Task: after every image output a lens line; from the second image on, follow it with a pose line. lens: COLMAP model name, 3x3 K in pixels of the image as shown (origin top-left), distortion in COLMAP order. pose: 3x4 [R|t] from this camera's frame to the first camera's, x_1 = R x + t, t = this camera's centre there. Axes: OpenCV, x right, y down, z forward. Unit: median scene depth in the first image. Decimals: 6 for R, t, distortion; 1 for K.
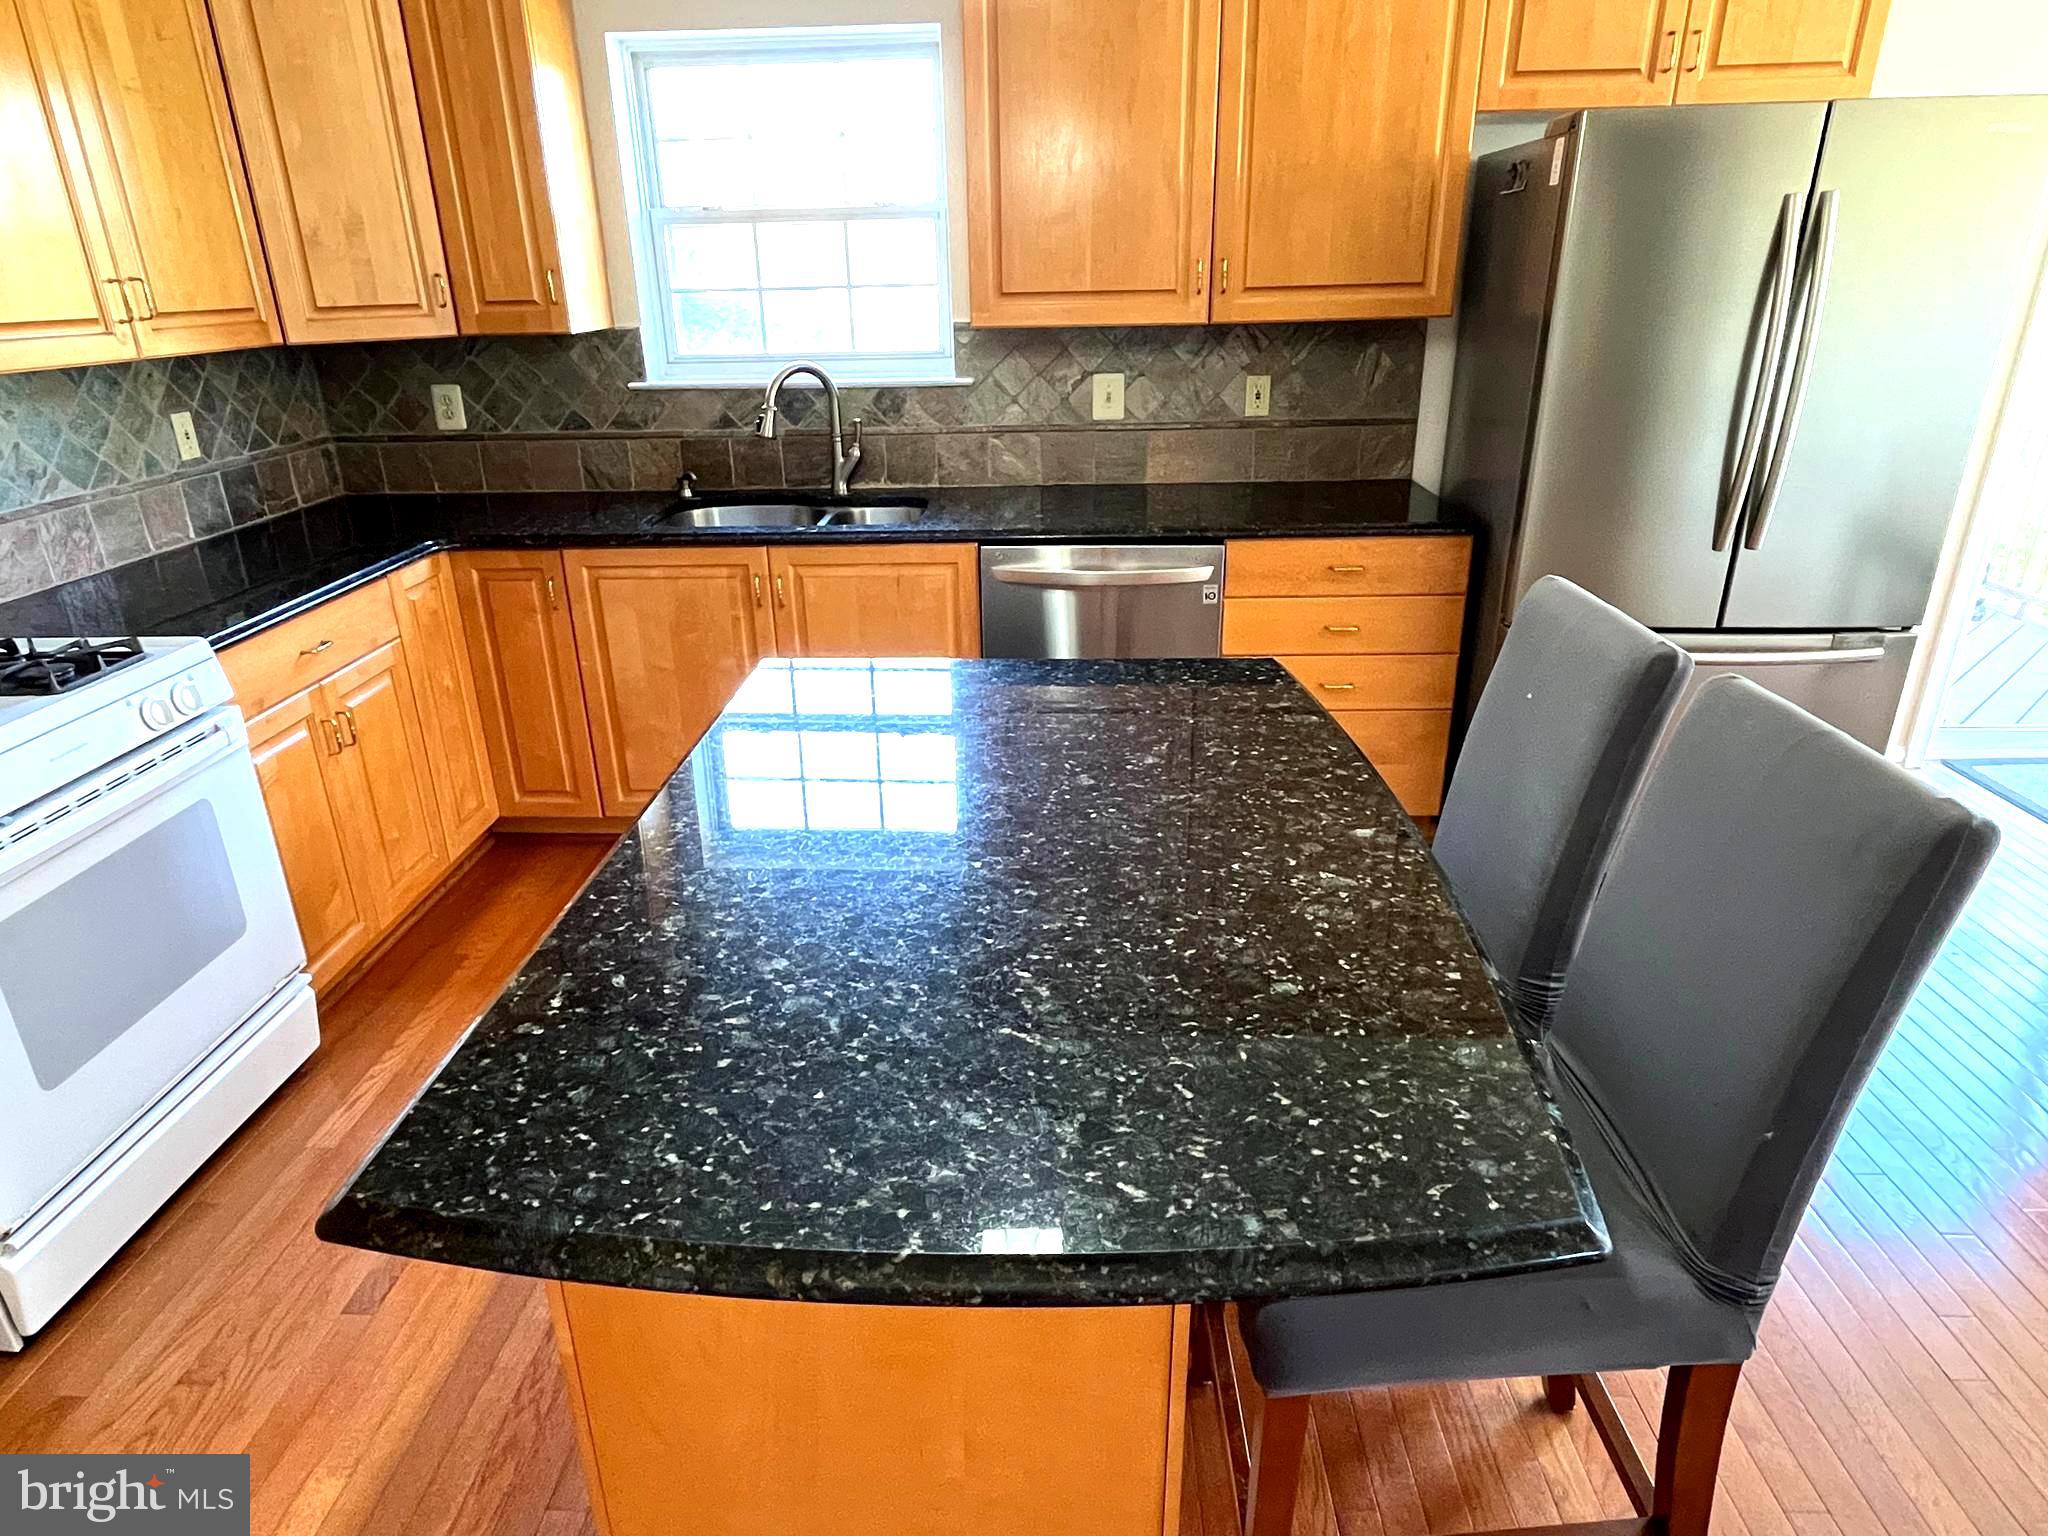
lens RADIAL K [[1212.0, 0, 1016.7], [0, 1212.0, 775.8], [0, 0, 1]] dist [0.001082, -0.003262]
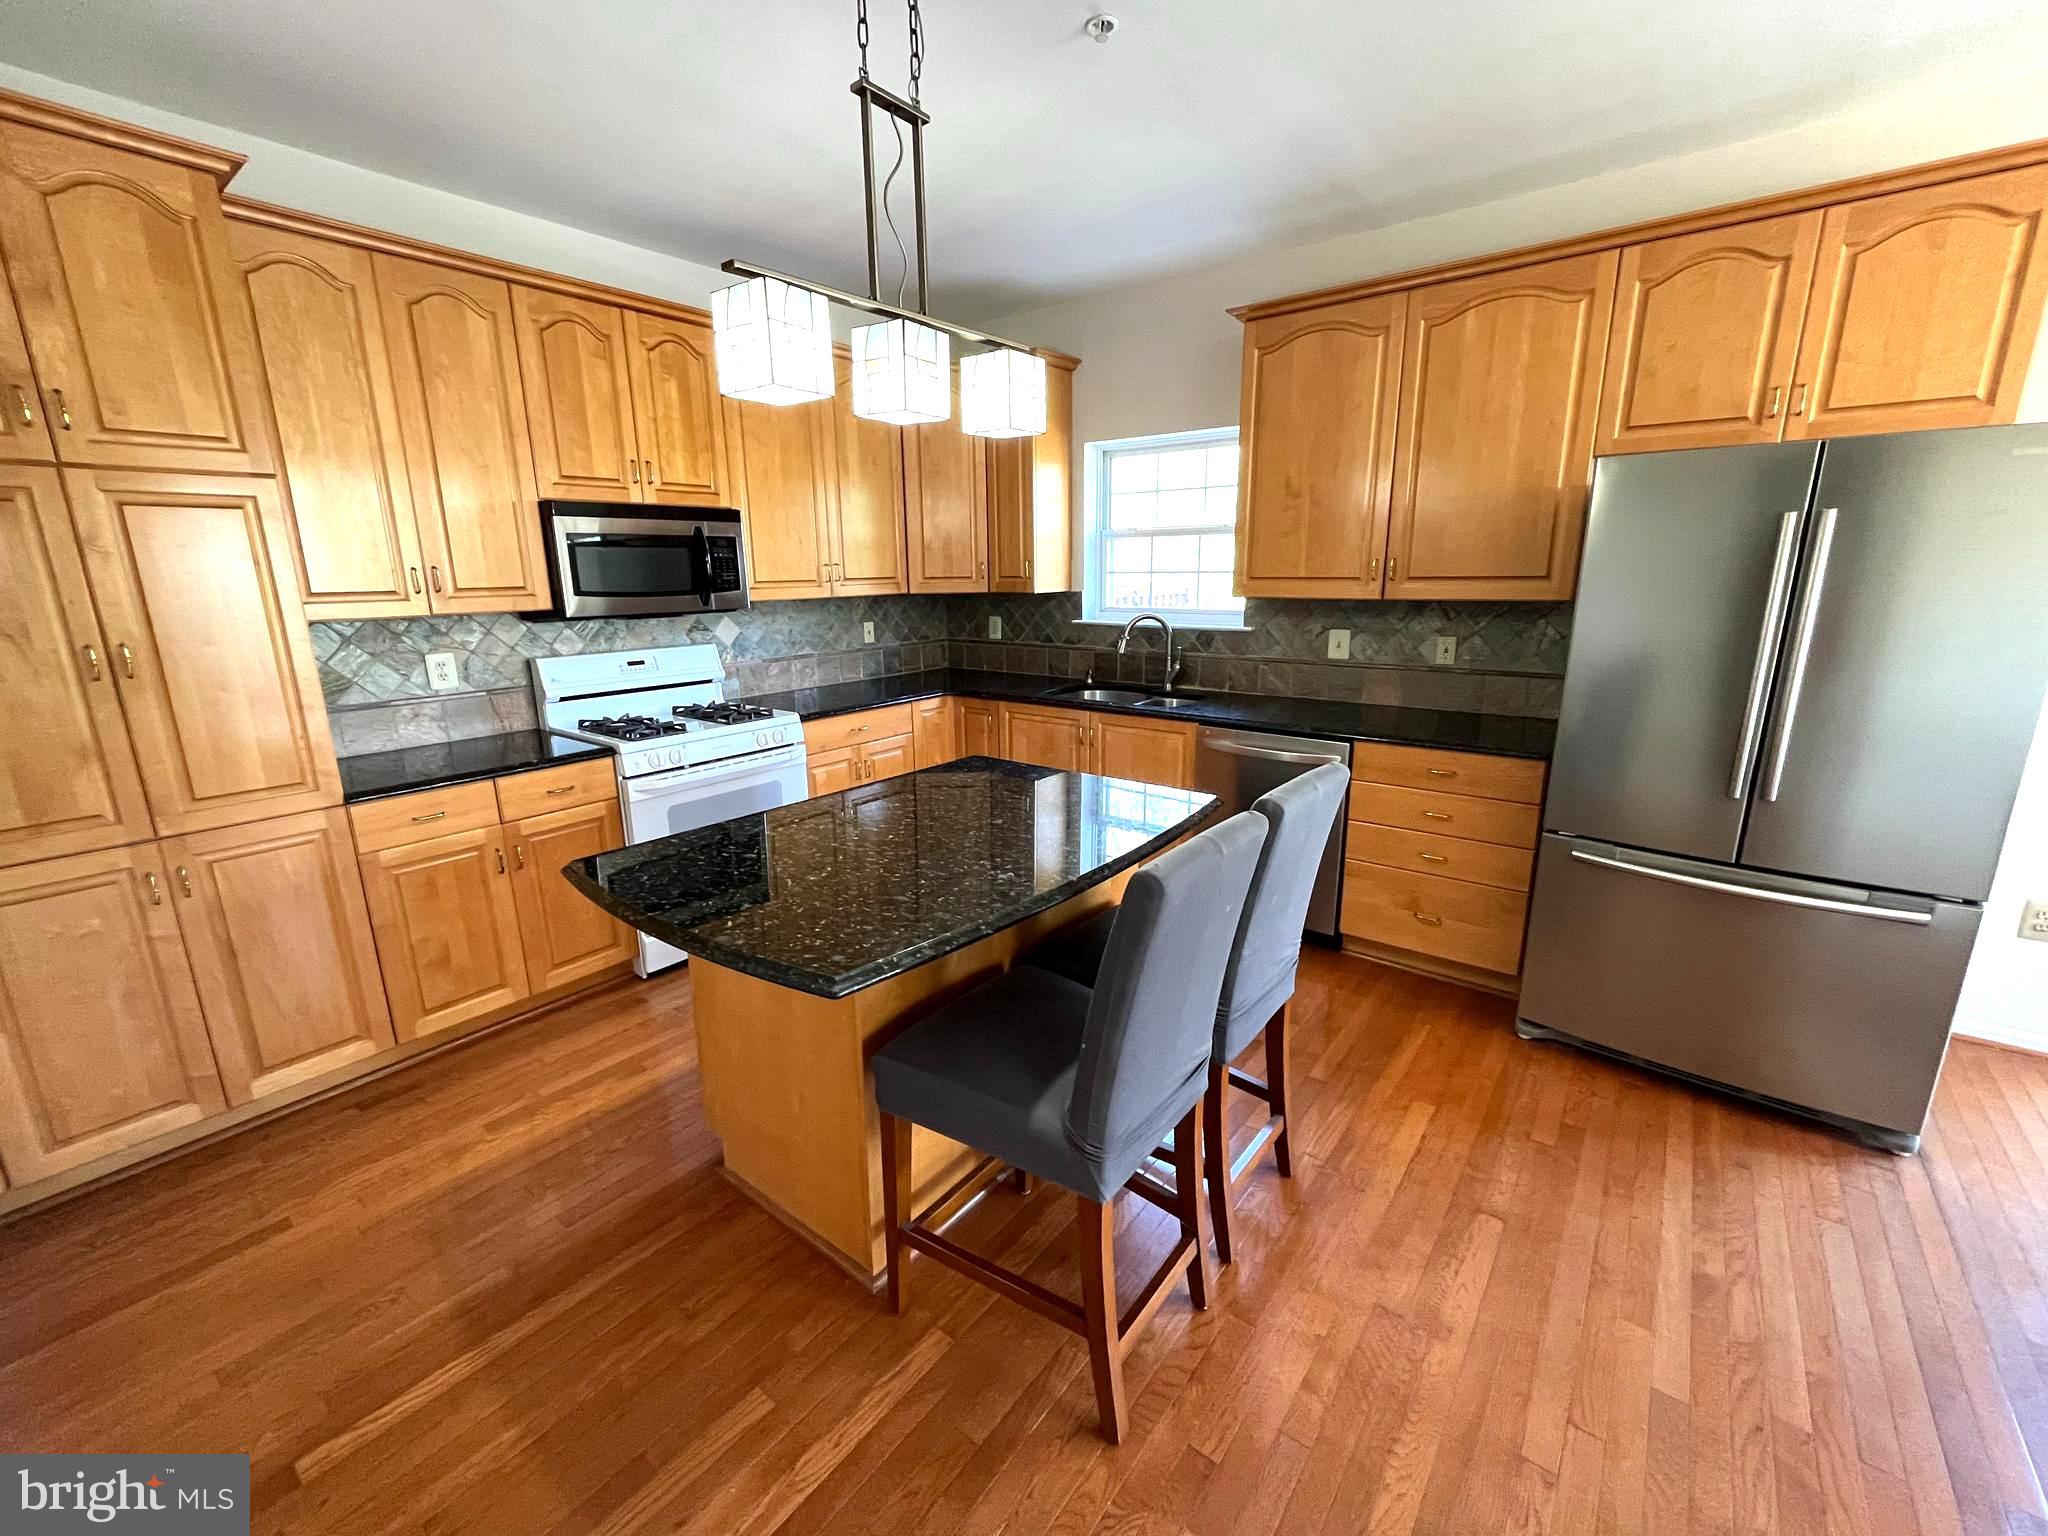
lens RADIAL K [[841.9, 0, 1029.7], [0, 841.9, 770.2], [0, 0, 1]] dist [0.001894, -0.001165]
pose [[0.812368, 0.148956, -0.563799, 0.386807], [-0.230295, 0.970187, -0.075504, 0.006715], [0.535744, 0.191177, 0.822453, -0.037512]]
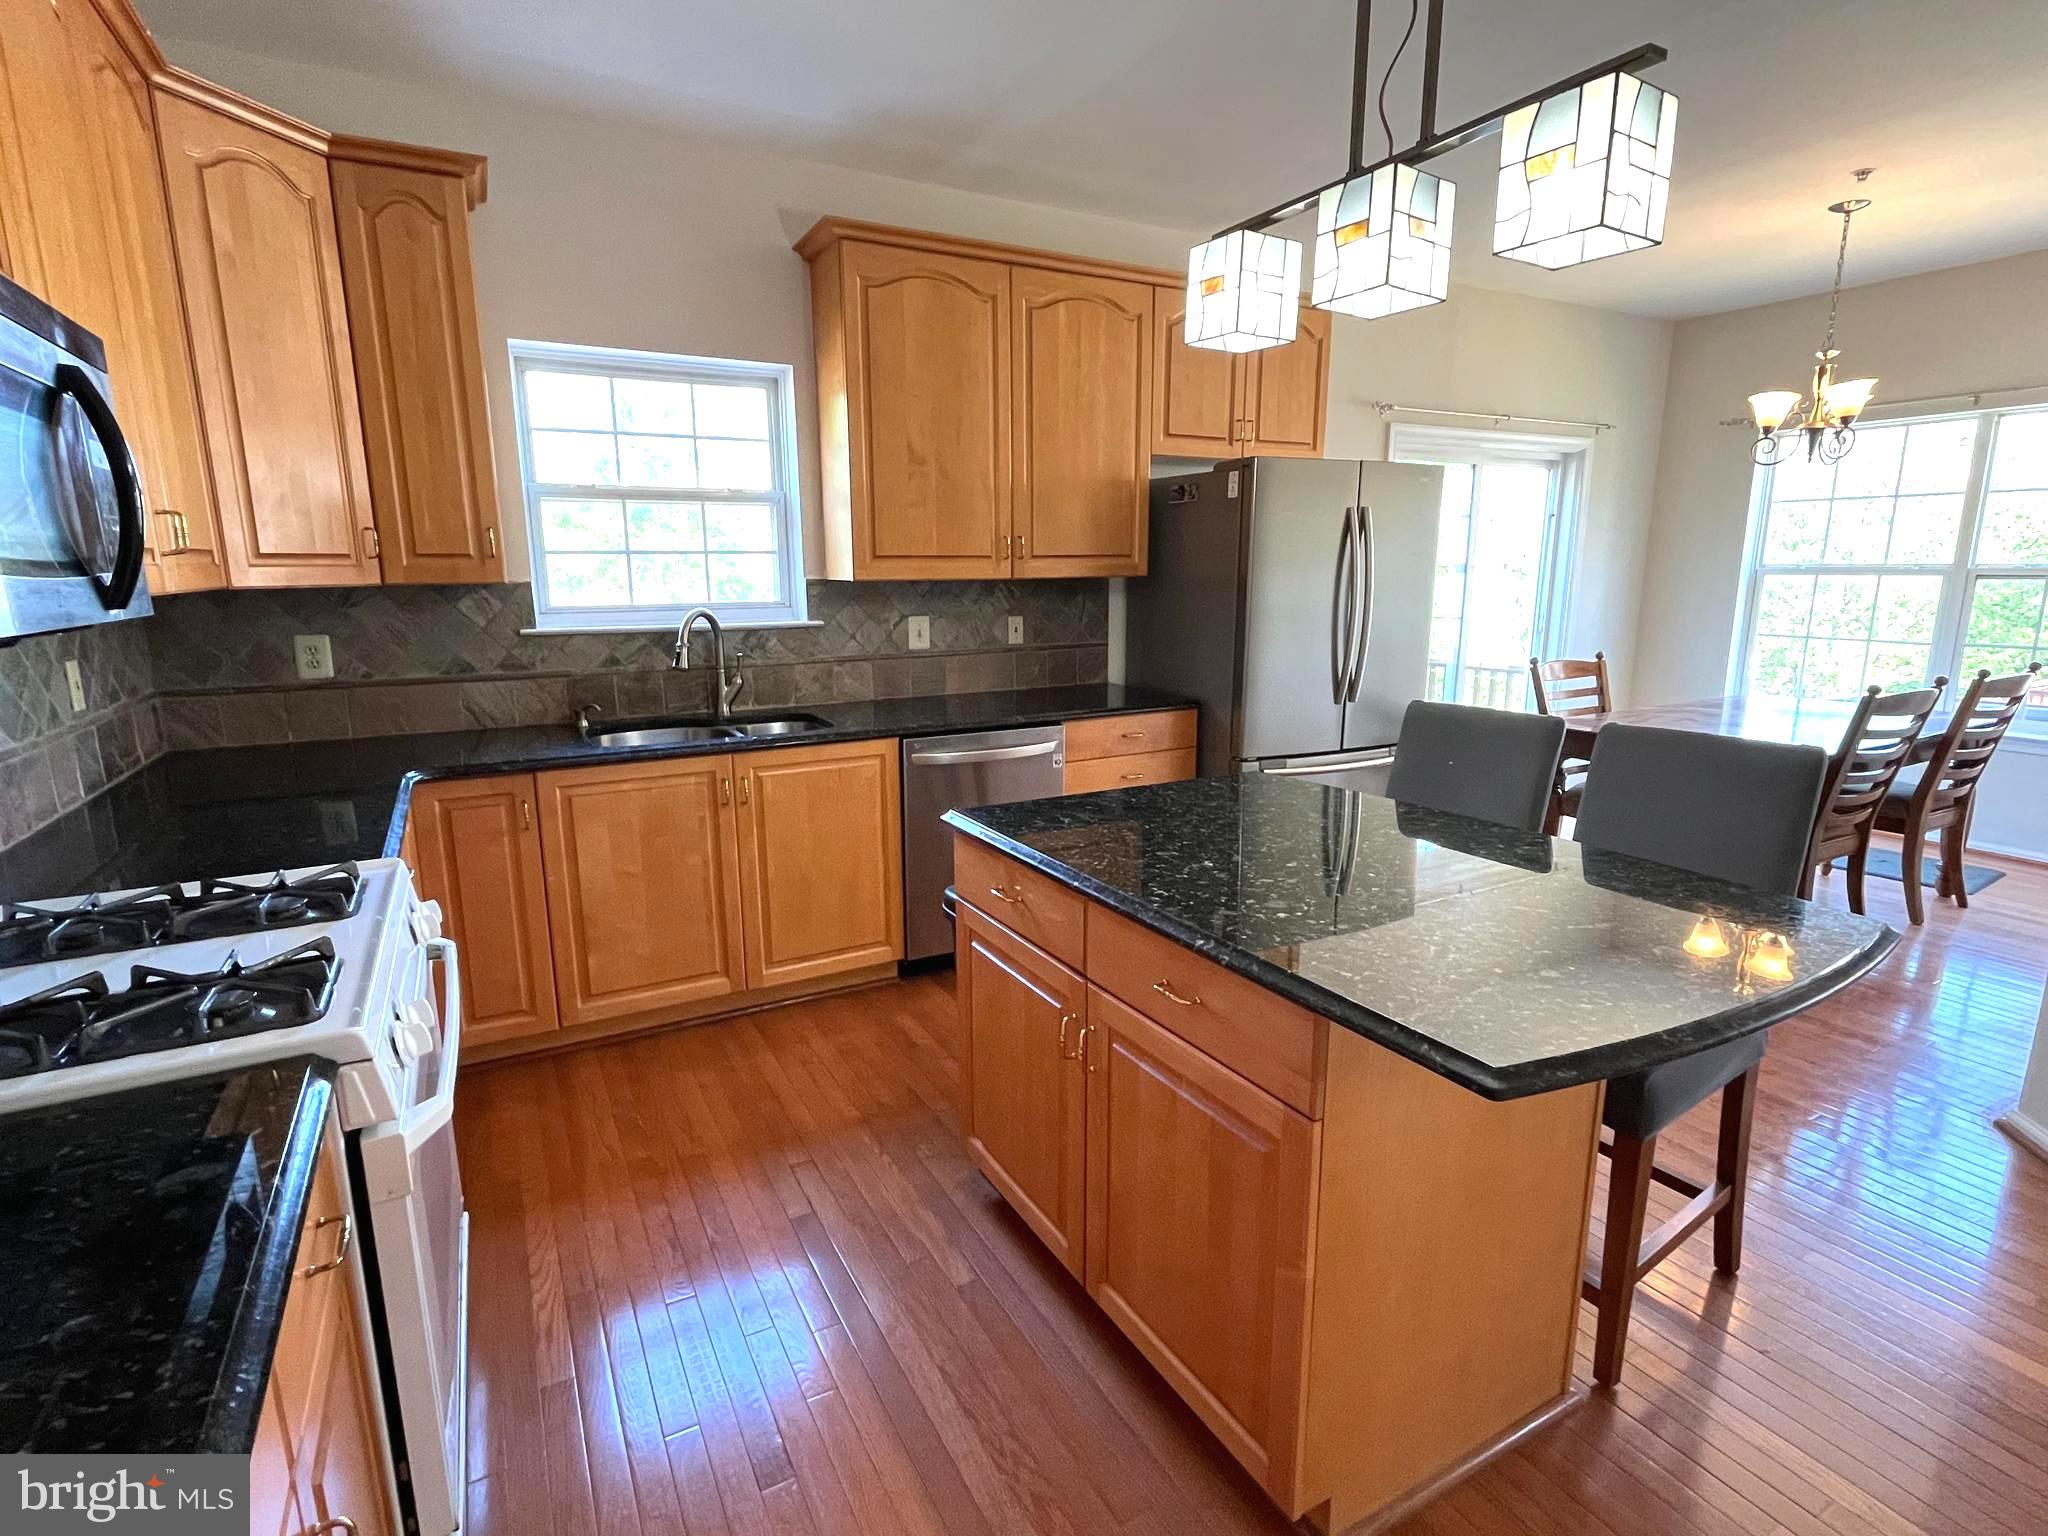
lens RADIAL K [[988.7, 0, 1023.7], [0, 988.7, 765.2], [0, 0, 1]] dist [0.003151, -0.000173]
pose [[0.856770, -0.088004, 0.508133, -0.406592], [0.188435, 0.970622, -0.149619, 0.016647], [-0.480038, 0.223939, 0.848183, 0.046357]]
